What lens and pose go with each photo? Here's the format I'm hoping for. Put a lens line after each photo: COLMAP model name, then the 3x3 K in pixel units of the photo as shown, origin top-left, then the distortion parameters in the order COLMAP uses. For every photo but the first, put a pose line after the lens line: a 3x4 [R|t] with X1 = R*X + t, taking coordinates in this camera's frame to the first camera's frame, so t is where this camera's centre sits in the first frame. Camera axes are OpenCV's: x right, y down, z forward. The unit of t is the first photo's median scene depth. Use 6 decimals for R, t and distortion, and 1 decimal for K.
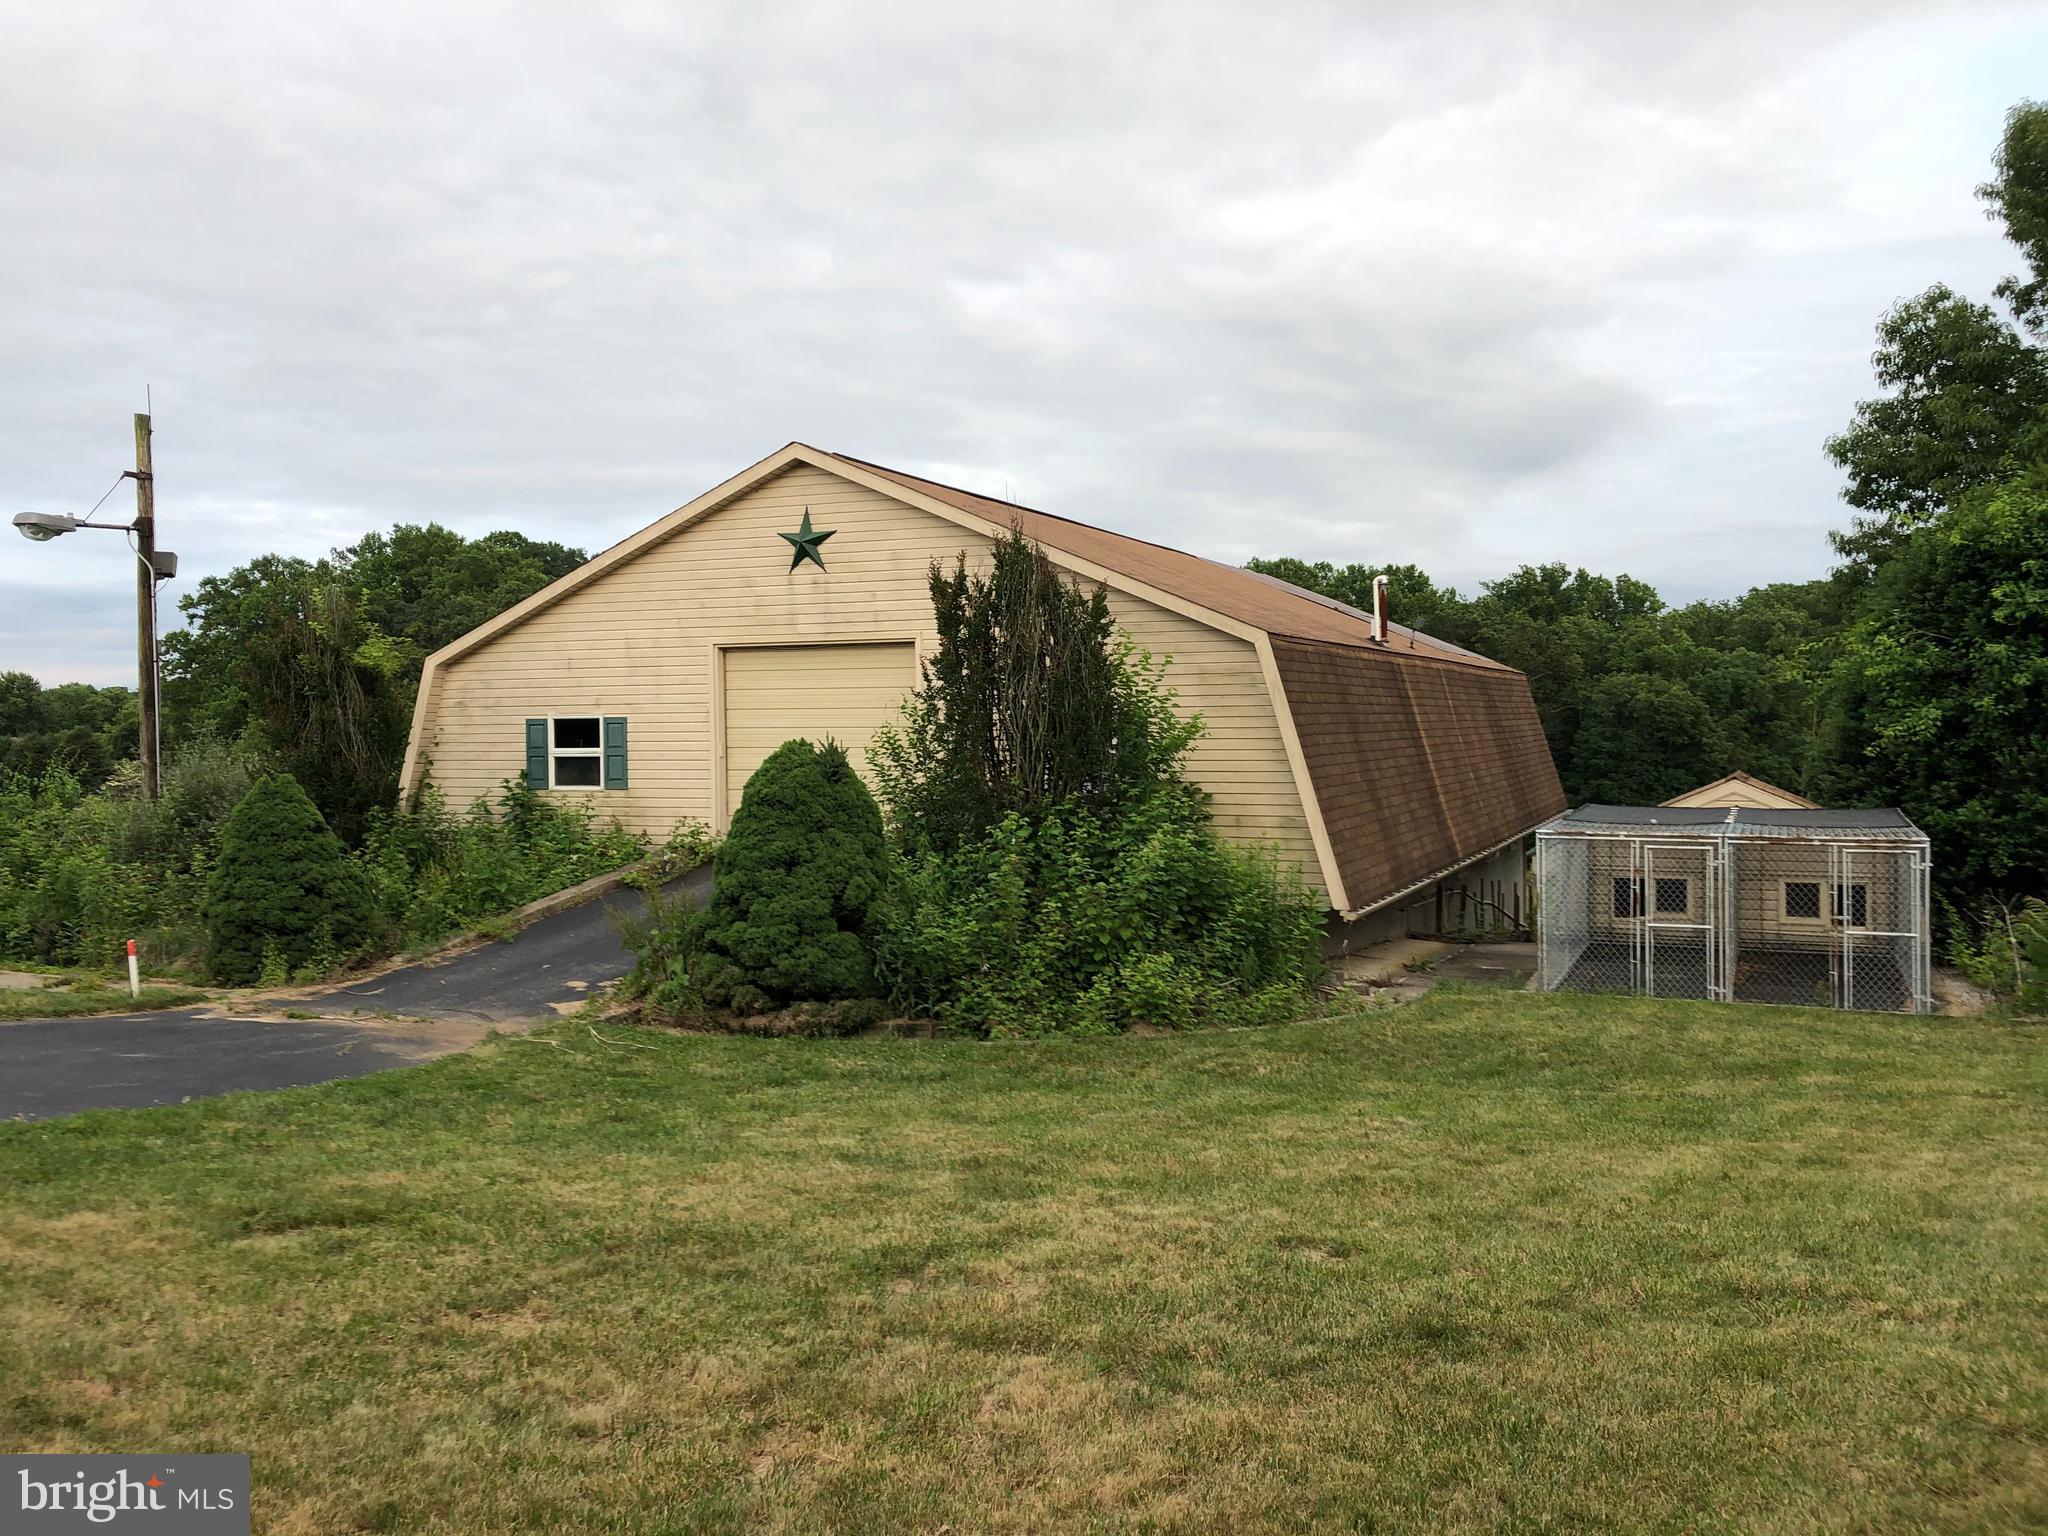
lens RADIAL K [[1703.4, 0, 982.8], [0, 1703.4, 738.8], [0, 0, 1]] dist [0.013823, -0.004167]
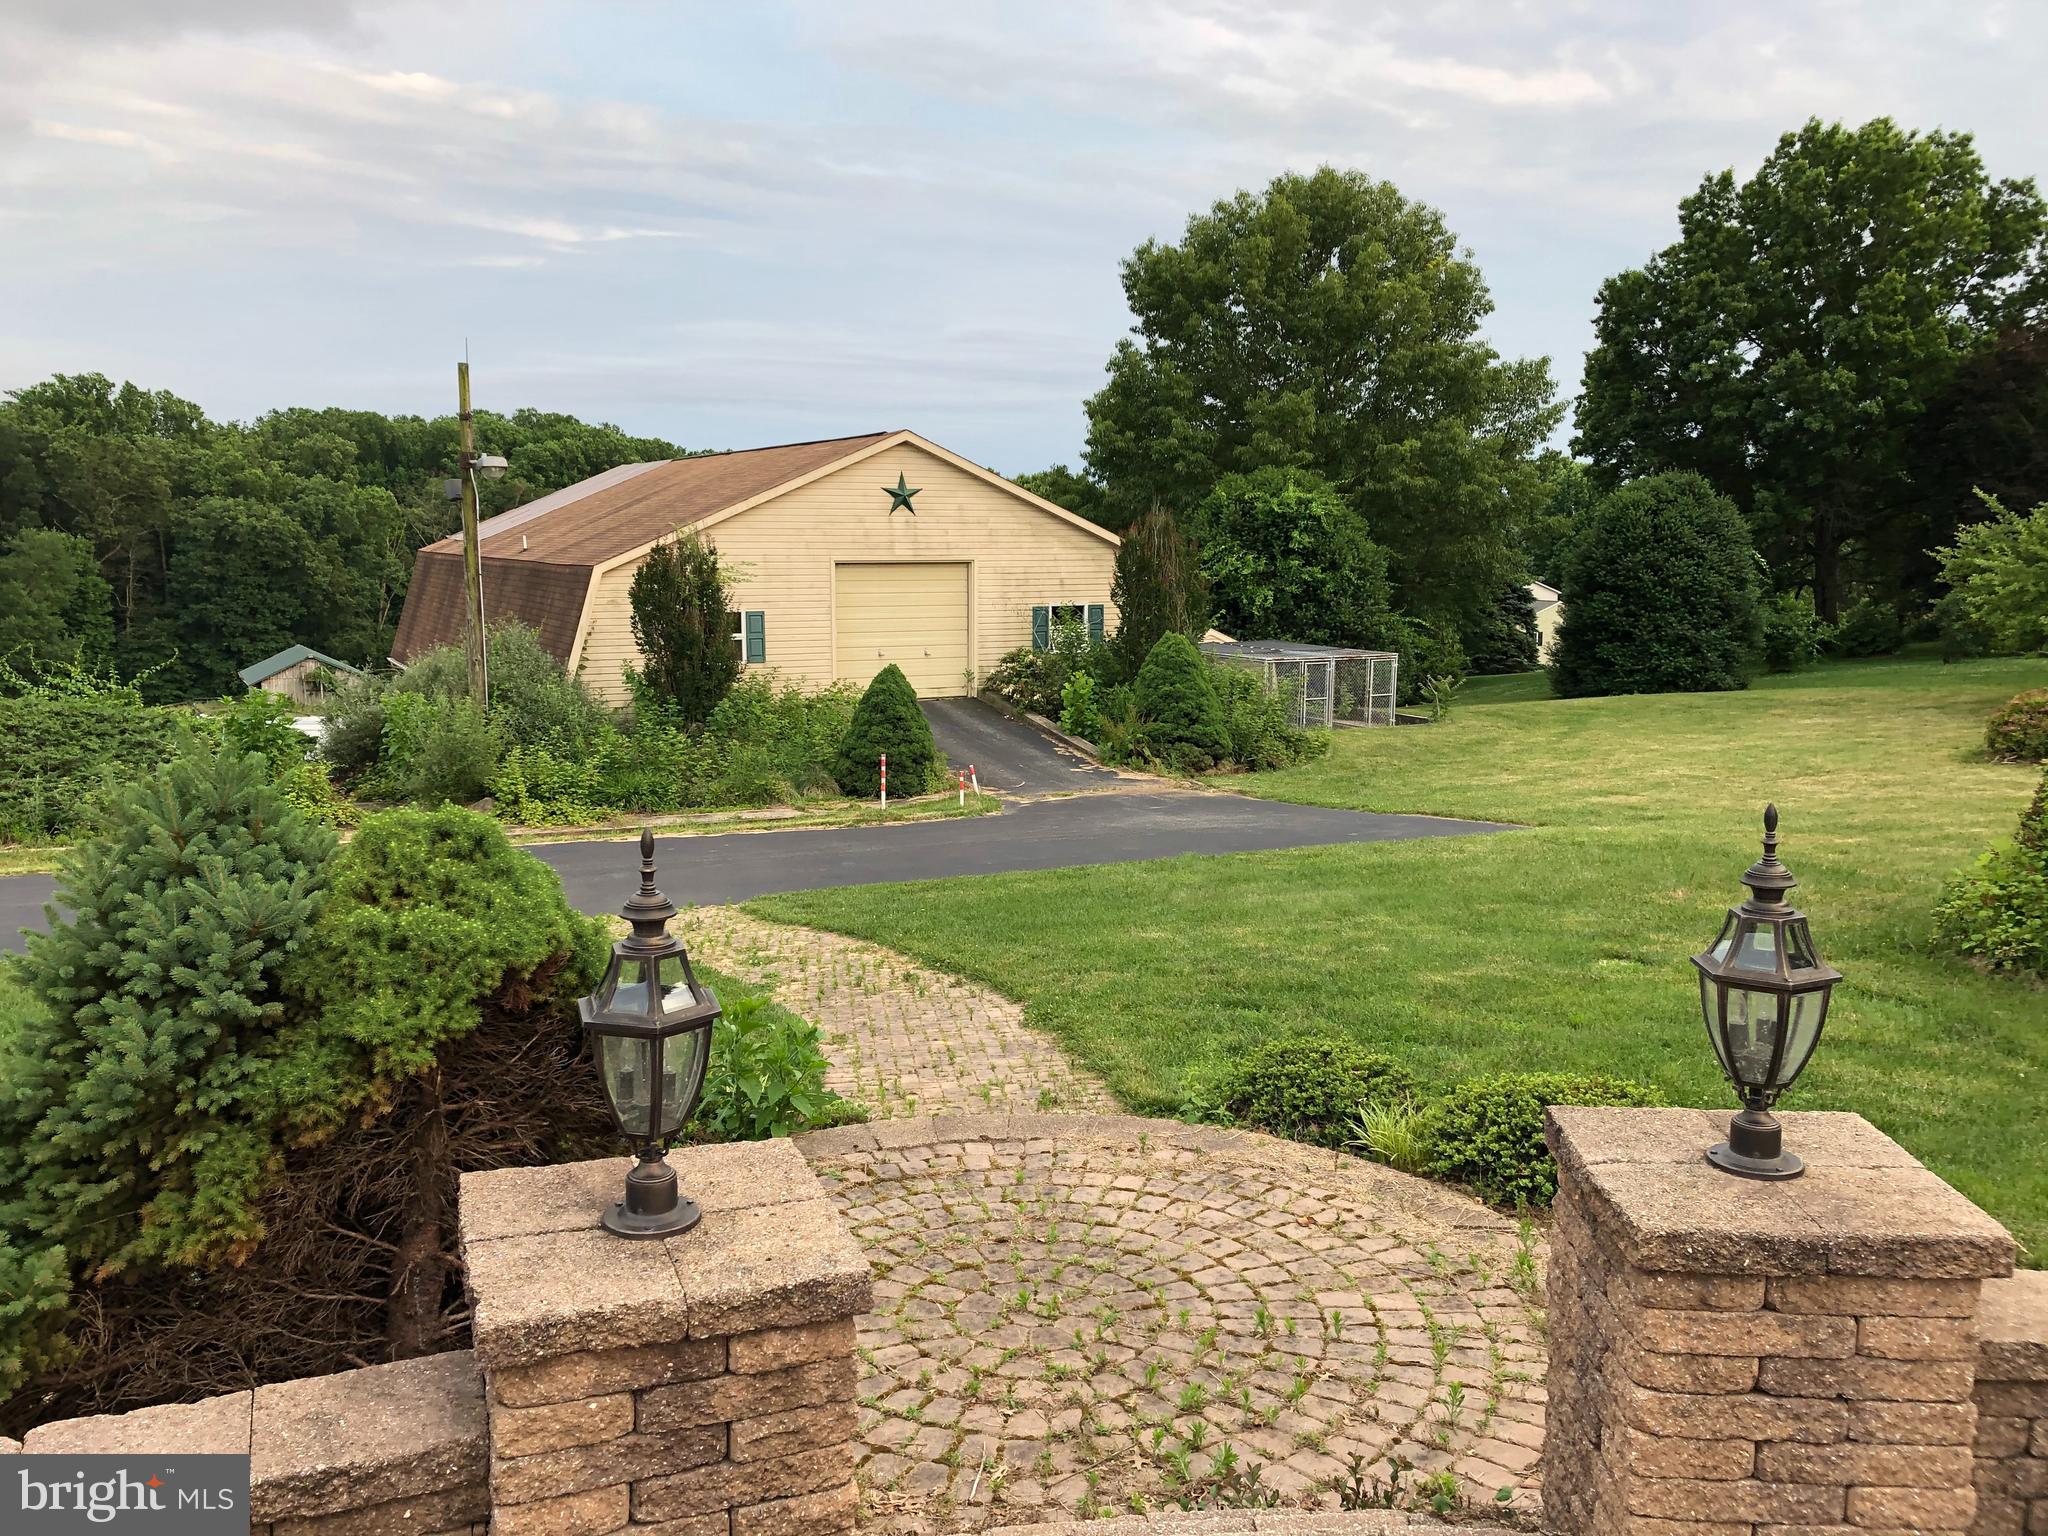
lens RADIAL K [[1703.4, 0, 1024.3], [0, 1703.4, 774.4], [0, 0, 1]] dist [0.013823, -0.004167]
pose [[0.616896, -0.100859, 0.780555, -0.136940], [-0.001418, 0.991611, 0.129251, -0.007057], [-0.787043, -0.080841, 0.611578, -0.004555]]
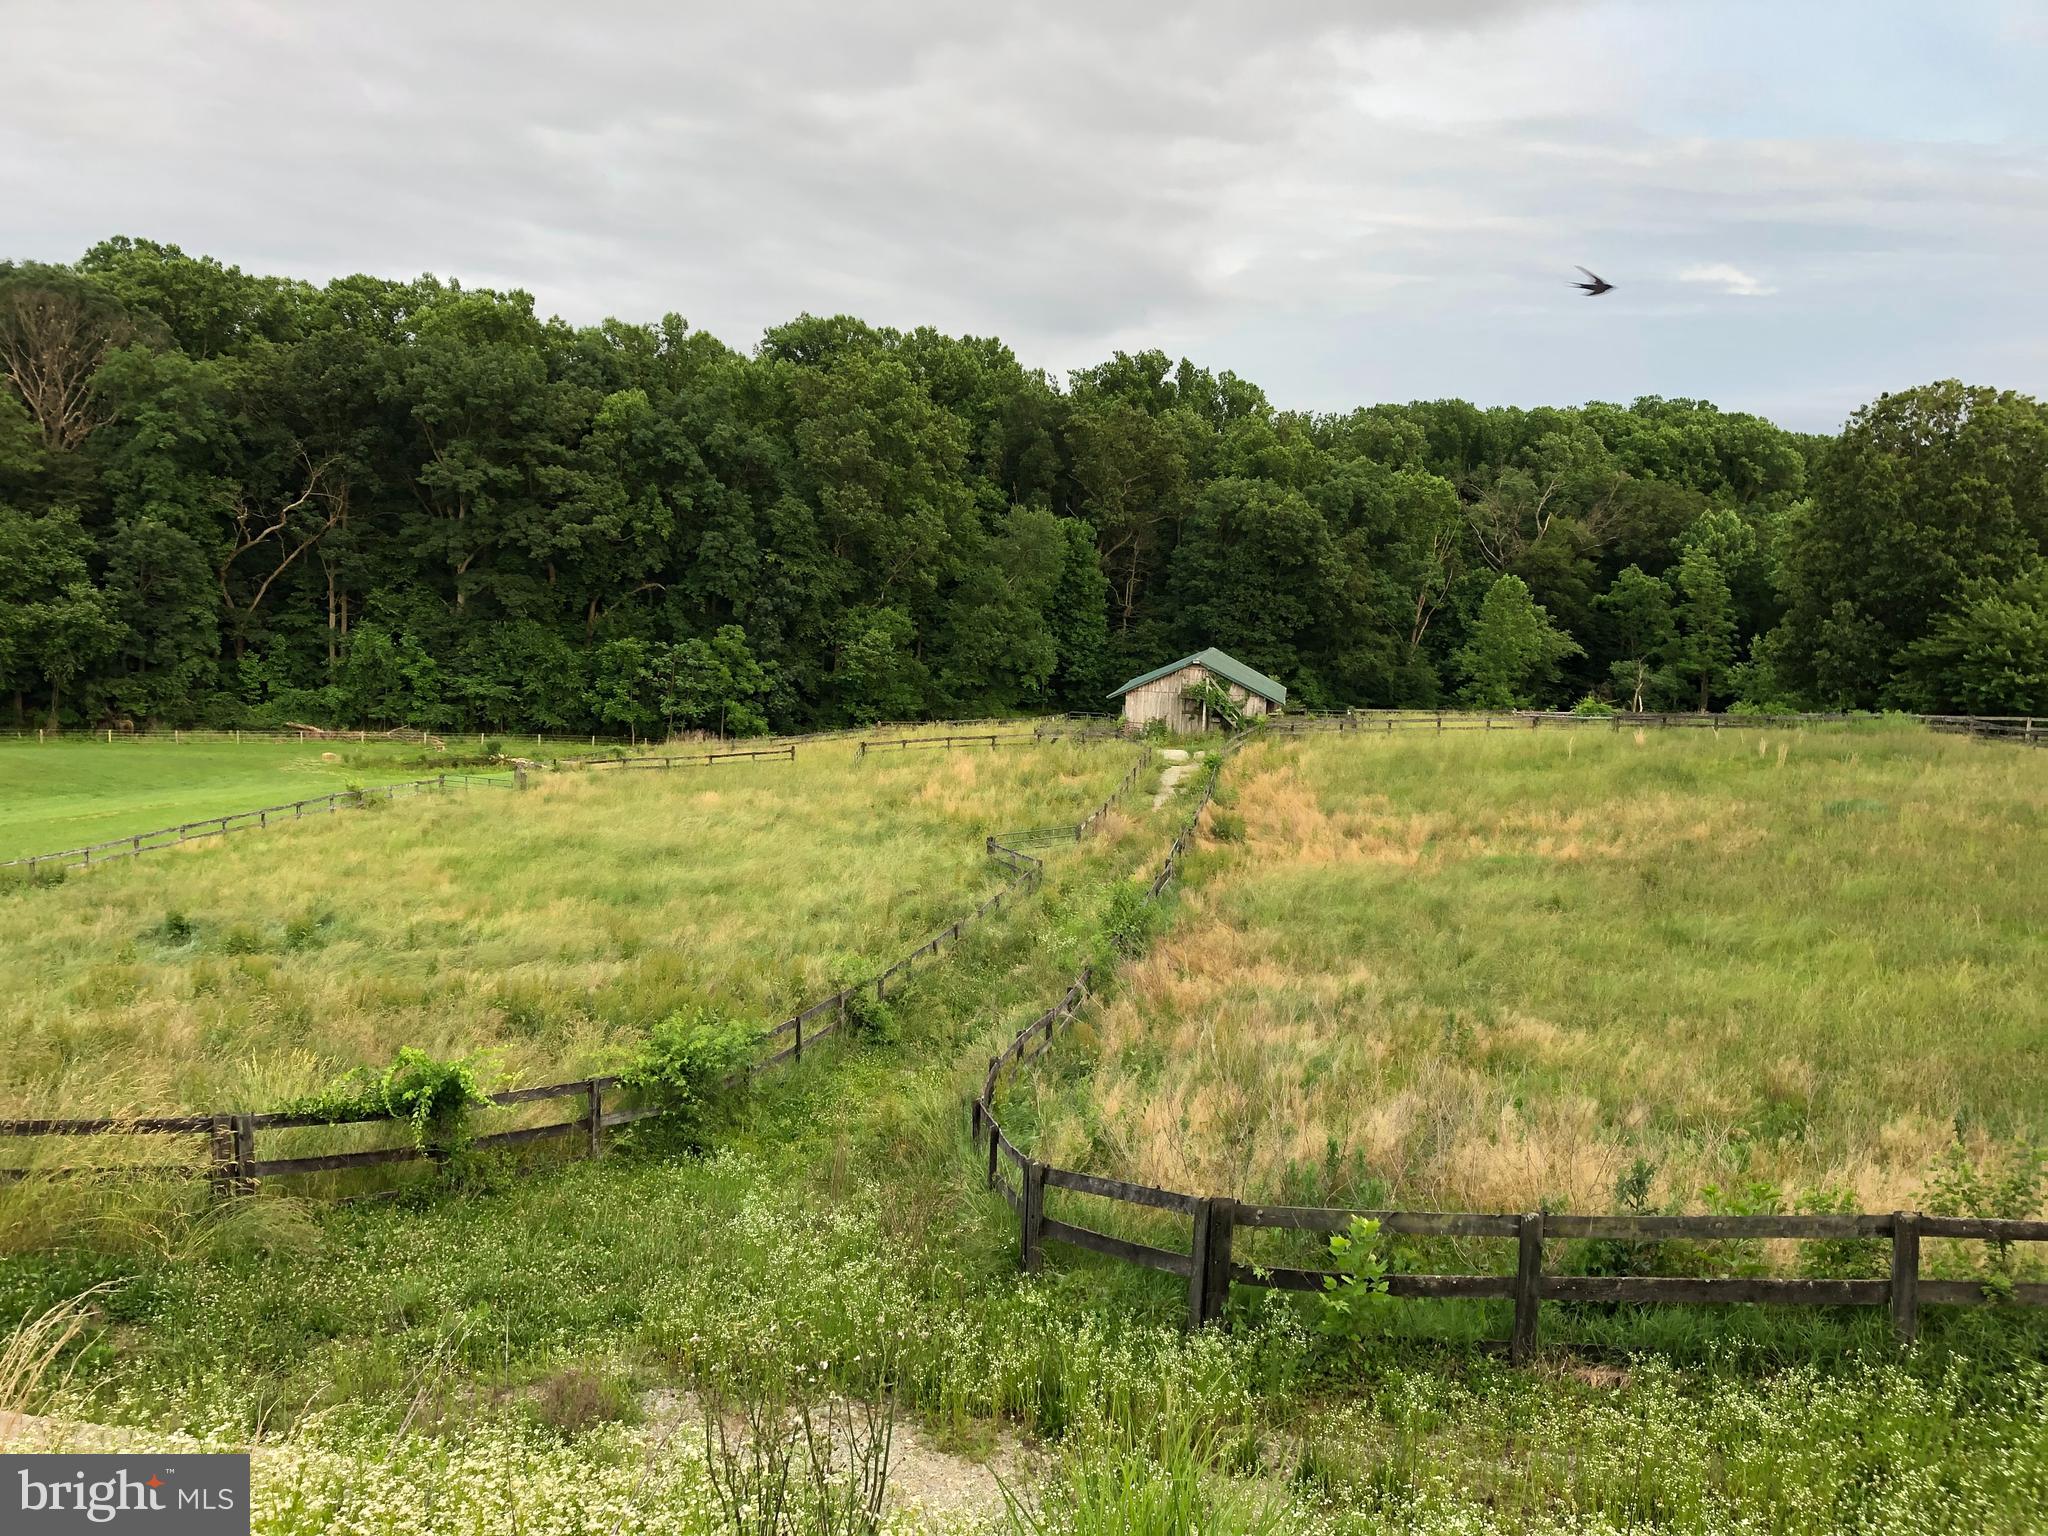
lens RADIAL K [[1703.4, 0, 1018.5], [0, 1703.4, 773.2], [0, 0, 1]] dist [0.013823, -0.004167]
pose [[0.965298, 0.013060, 0.260826, 0.061194], [-0.044517, 0.992360, 0.115064, 0.014045], [-0.257330, -0.122682, 0.958504, 0.217750]]
